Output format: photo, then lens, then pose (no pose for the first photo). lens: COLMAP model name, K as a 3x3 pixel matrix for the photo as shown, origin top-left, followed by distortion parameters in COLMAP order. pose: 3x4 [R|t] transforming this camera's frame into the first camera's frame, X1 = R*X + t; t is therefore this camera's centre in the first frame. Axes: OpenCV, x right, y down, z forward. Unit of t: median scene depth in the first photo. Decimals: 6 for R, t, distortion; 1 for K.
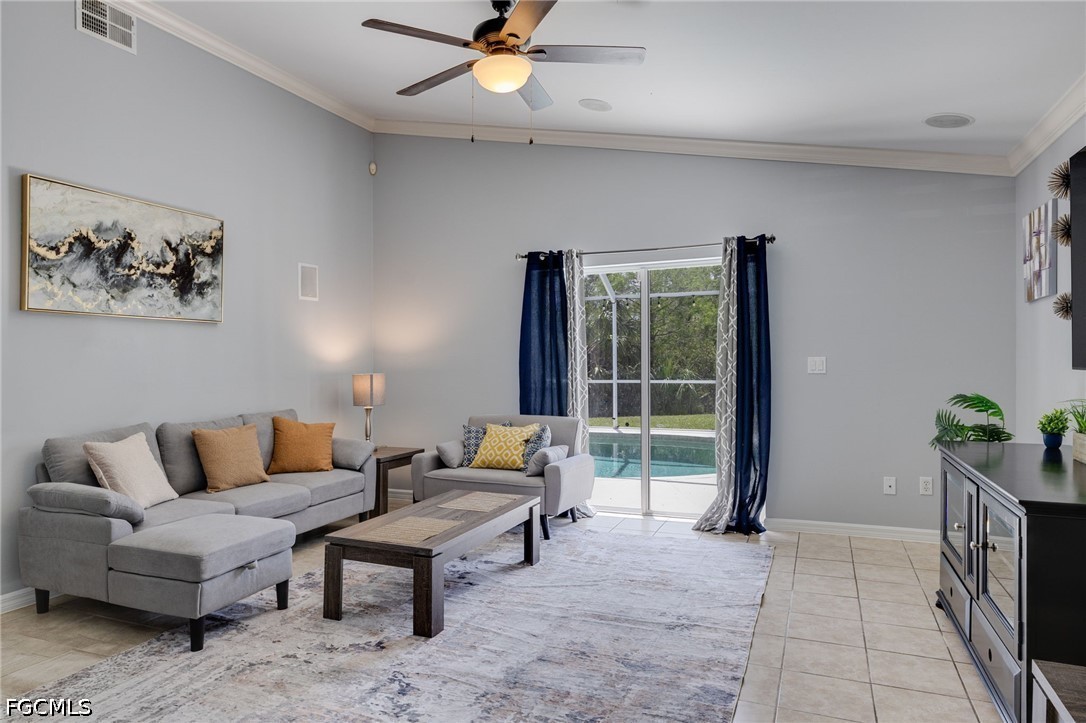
lens RADIAL K [[660.2, 0, 543.0], [0, 660.2, 361.5], [0, 0, 1]] dist [0.003968, 0.000954]
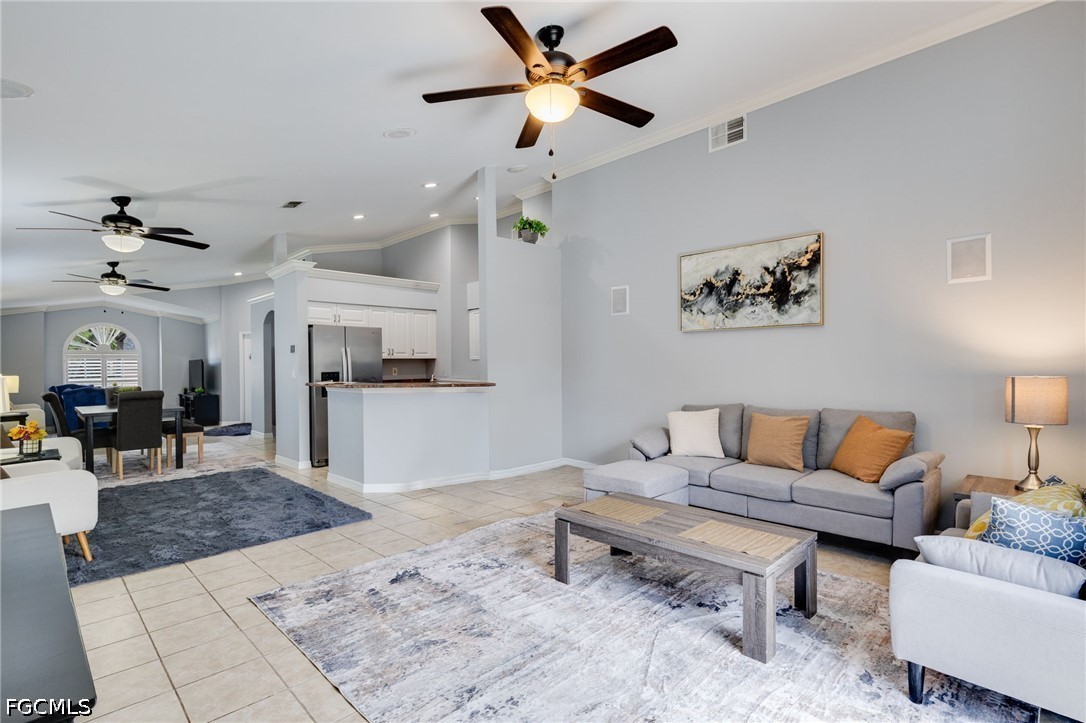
lens RADIAL K [[512.3, 0, 530.8], [0, 512.3, 360.7], [0, 0, 1]] dist [-0.002966, 0.000028]
pose [[-0.385587, 0.013545, -0.922572, 0.572642], [0.017017, 0.999827, 0.007567, -0.013922], [0.922514, -0.012781, -0.385751, 1.002288]]
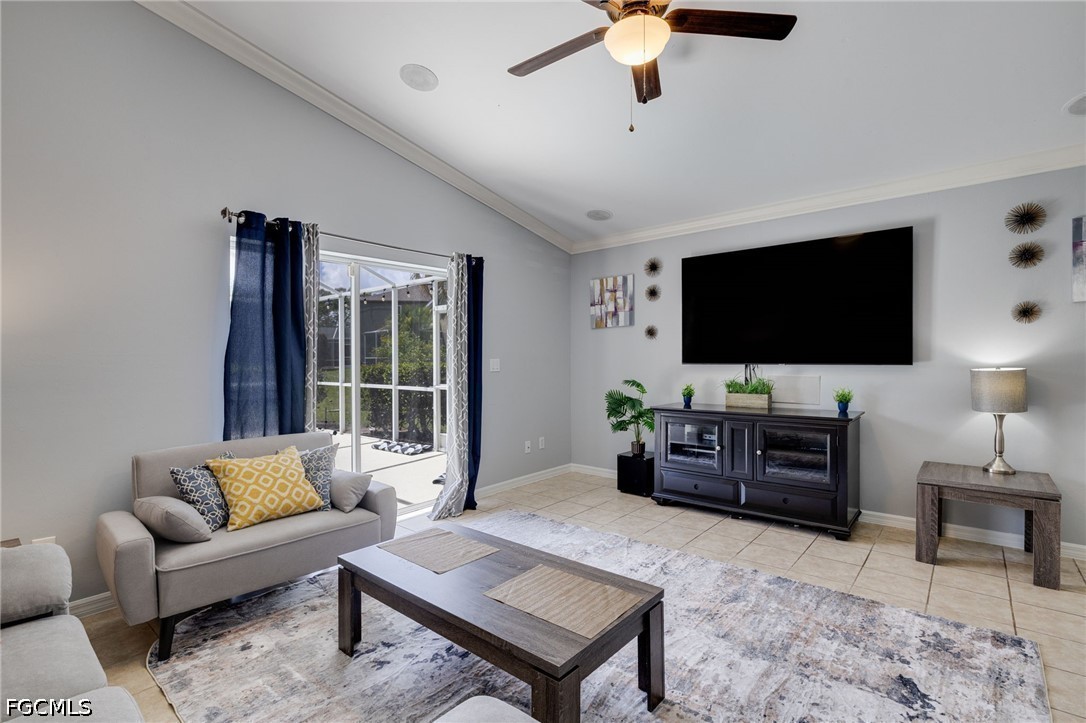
lens RADIAL K [[512.3, 0, 530.8], [0, 512.3, 360.7], [0, 0, 1]] dist [-0.002966, 0.000028]
pose [[0.303437, 0.002433, 0.952848, -0.609454], [0.011533, 0.999914, -0.006226, 0.004699], [-0.952782, 0.012878, 0.303383, 0.714161]]
